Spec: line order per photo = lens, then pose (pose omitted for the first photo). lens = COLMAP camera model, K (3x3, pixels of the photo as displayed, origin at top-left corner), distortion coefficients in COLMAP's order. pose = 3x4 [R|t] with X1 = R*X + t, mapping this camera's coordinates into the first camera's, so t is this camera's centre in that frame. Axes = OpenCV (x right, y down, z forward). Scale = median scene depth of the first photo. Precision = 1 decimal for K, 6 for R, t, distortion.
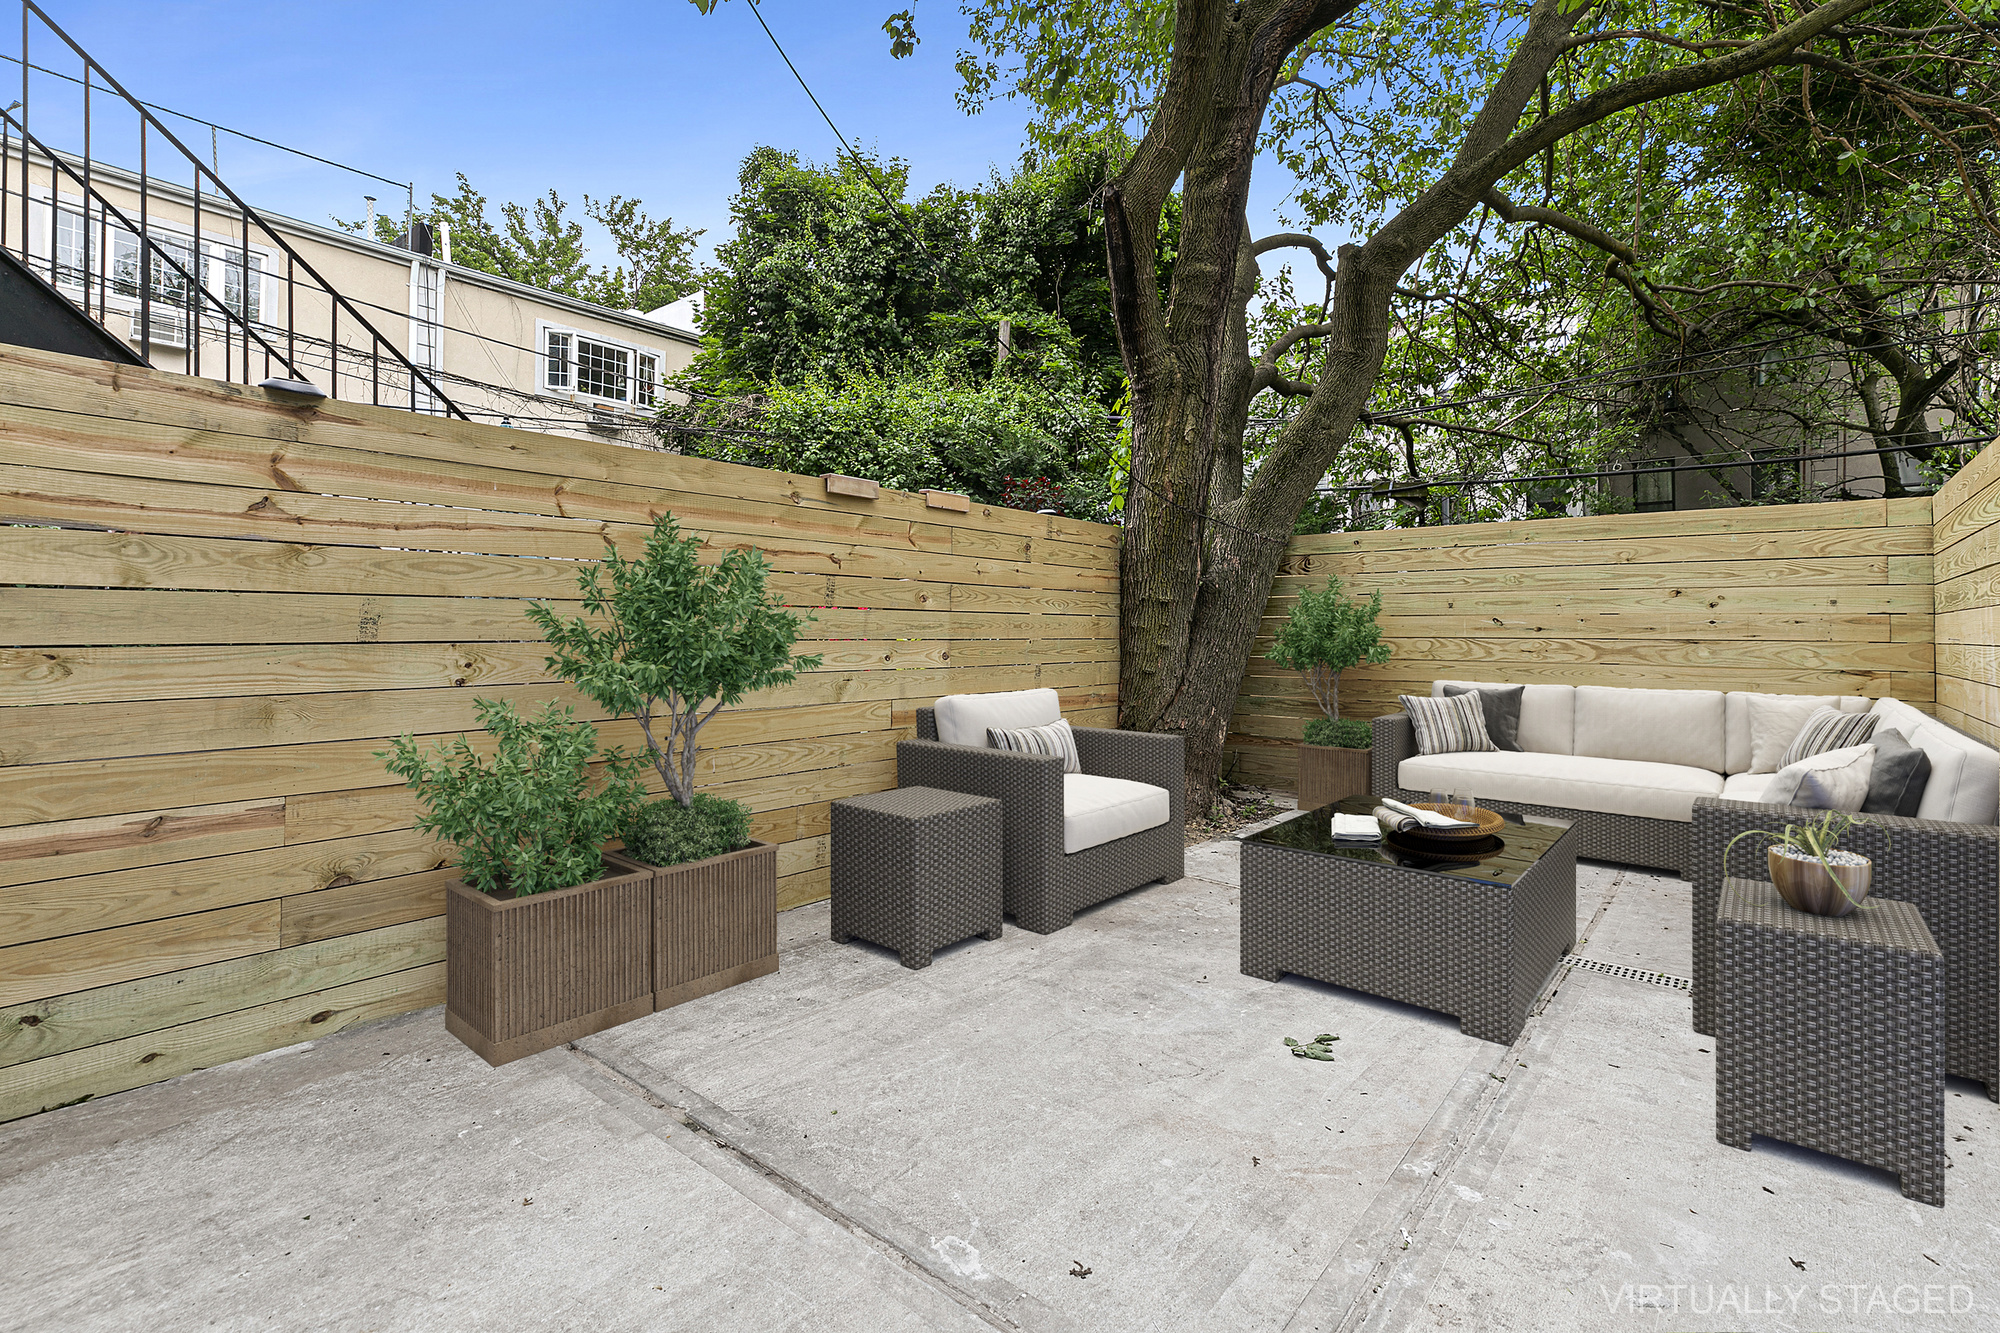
lens RADIAL K [[892.9, 0, 1000.0], [0, 892.9, 666.5], [0, 0, 1]] dist [-0.000377, -0.000087]
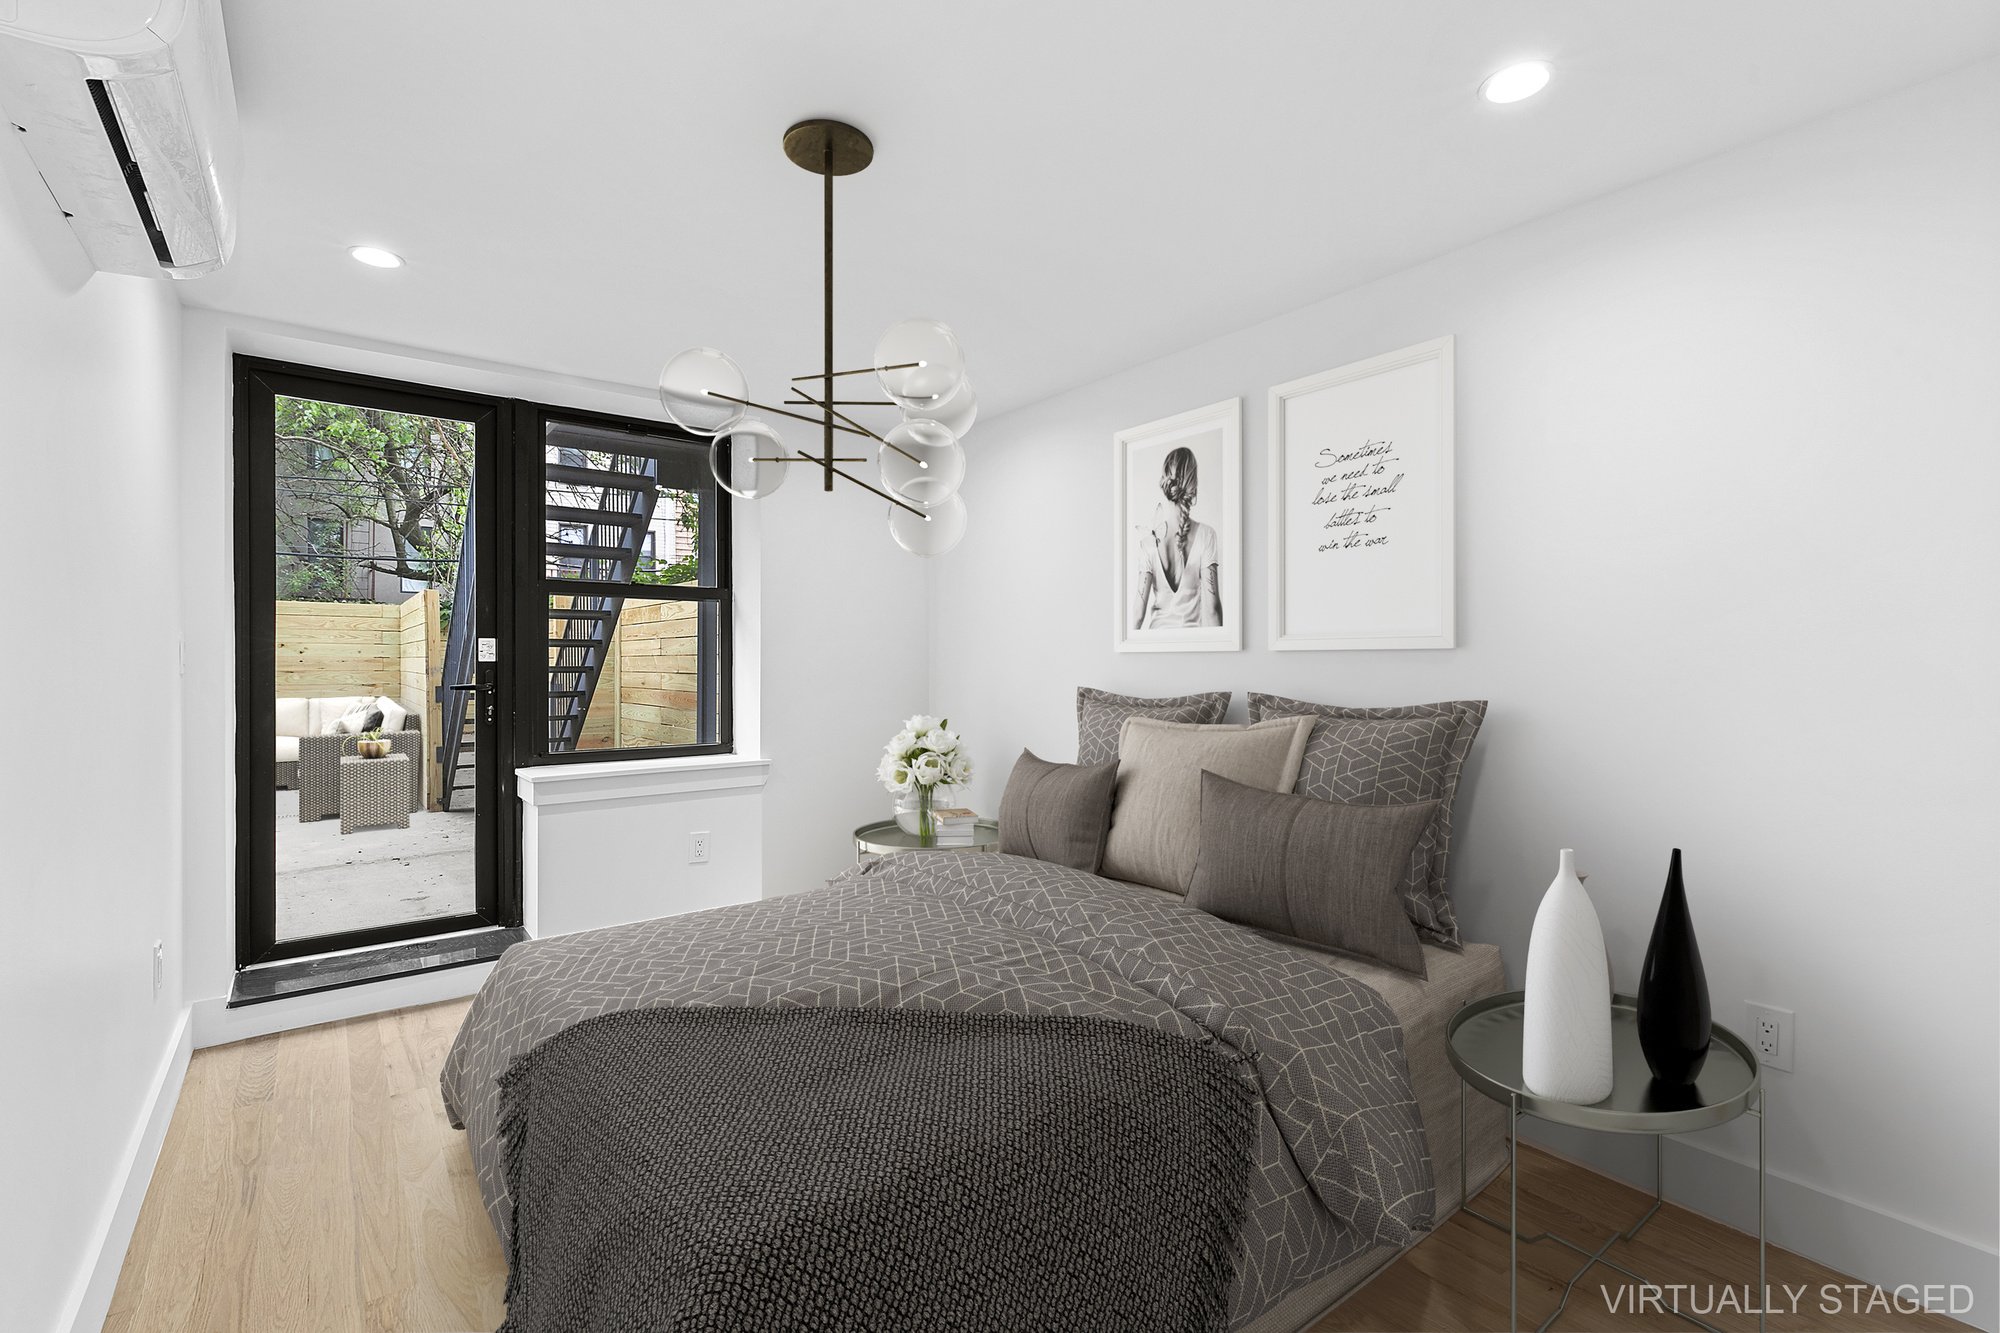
lens RADIAL K [[892.9, 0, 1000.0], [0, 892.9, 666.5], [0, 0, 1]] dist [-0.000377, -0.000087]
pose [[0.212561, -0.004376, 0.977138, -0.504666], [0.030601, 0.999529, -0.002180, 0.007299], [-0.976669, 0.030364, 0.212594, -0.581111]]
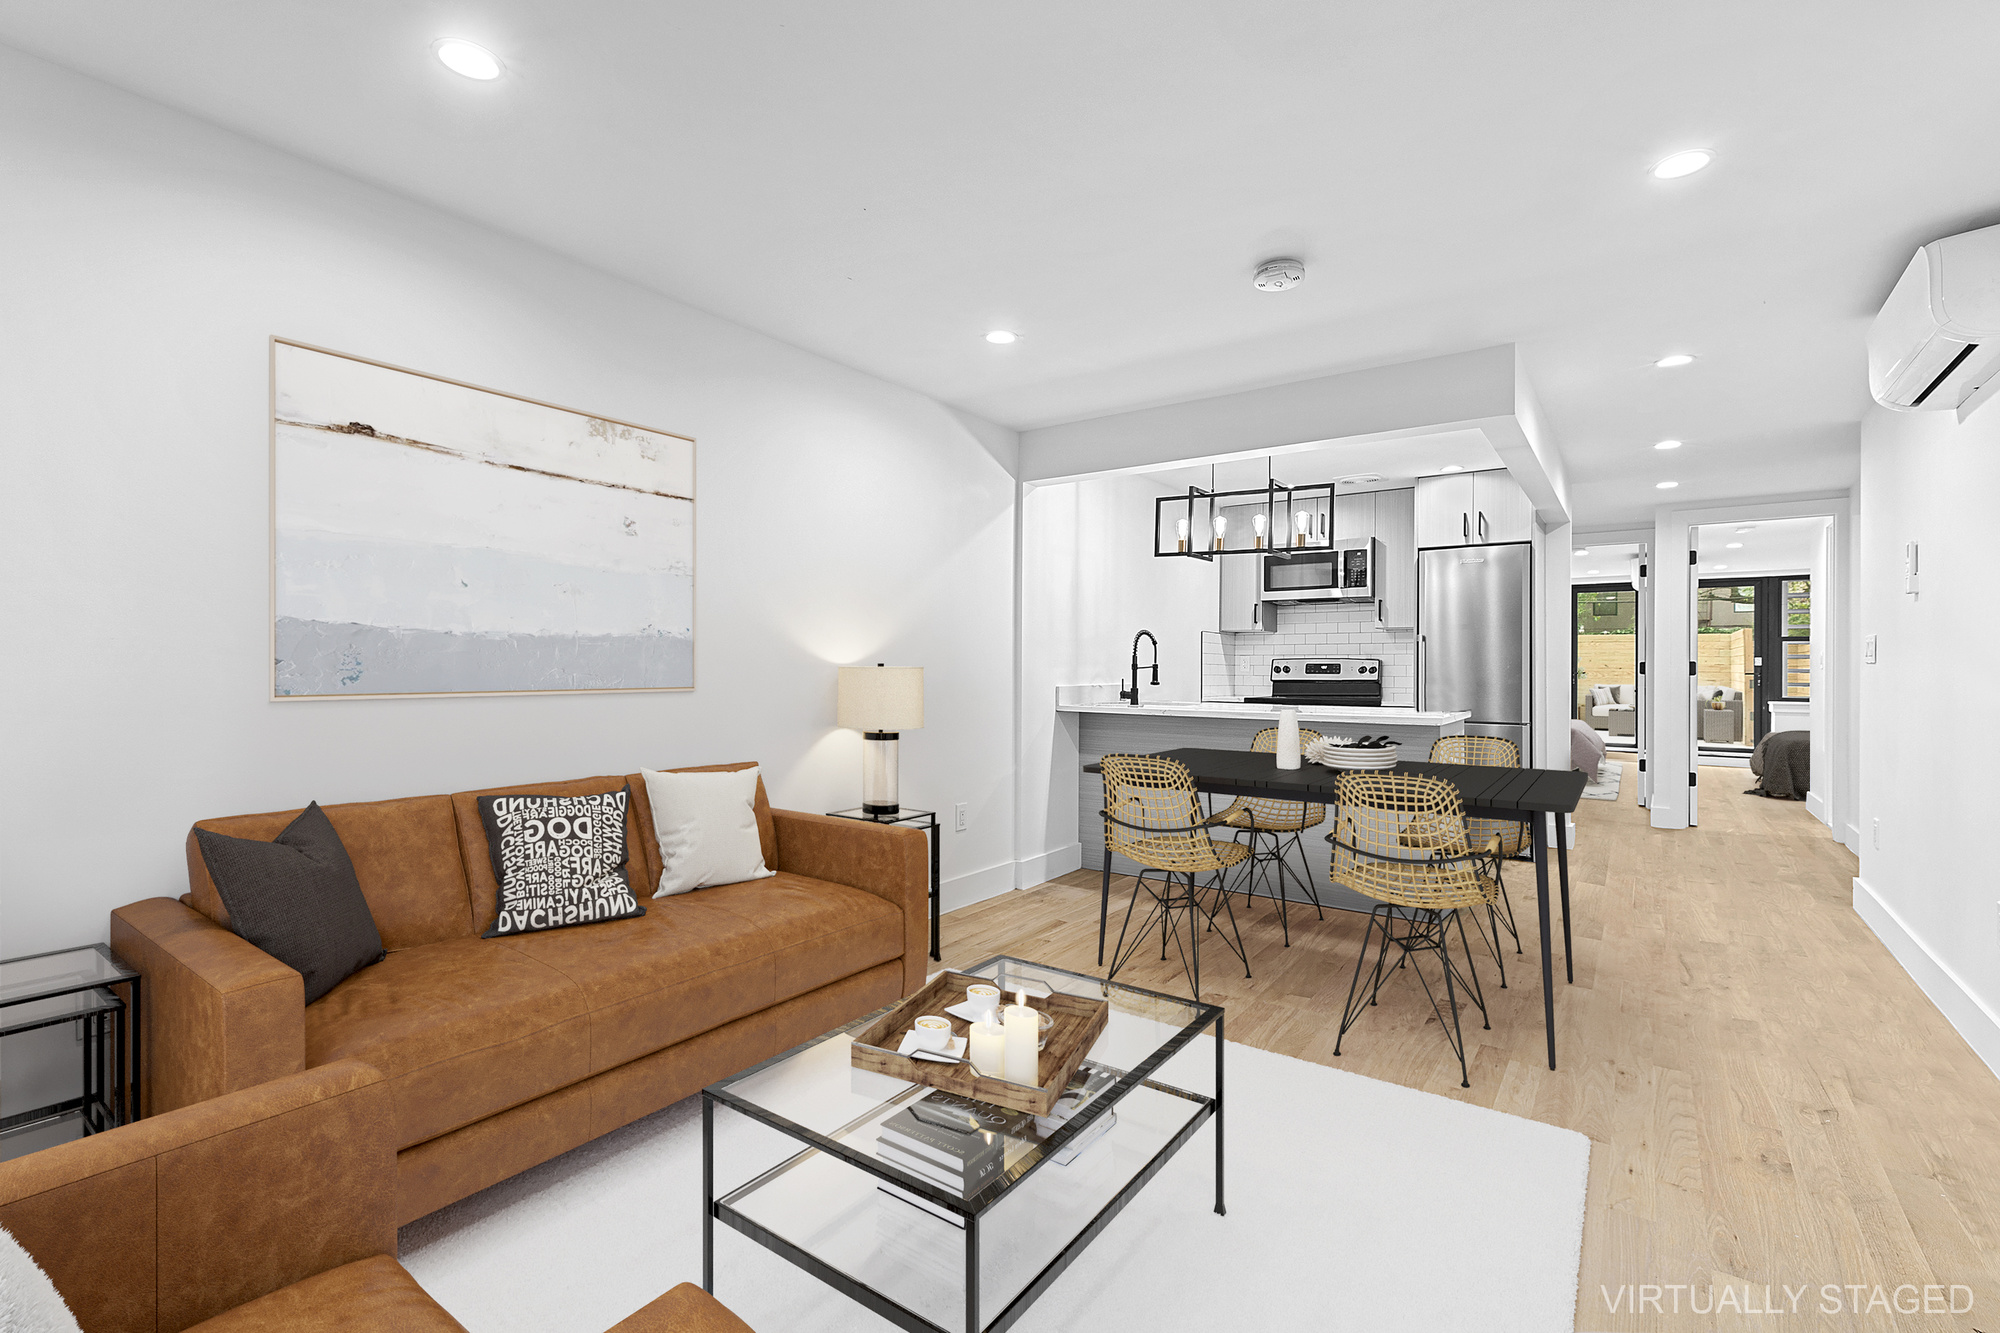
lens RADIAL K [[892.9, 0, 1000.0], [0, 892.9, 666.5], [0, 0, 1]] dist [-0.000377, -0.000087]
pose [[0.997233, -0.018784, 0.071933, -2.100281], [0.021941, 0.998818, -0.043365, 0.048541], [-0.071034, 0.044823, 0.996466, -2.289756]]
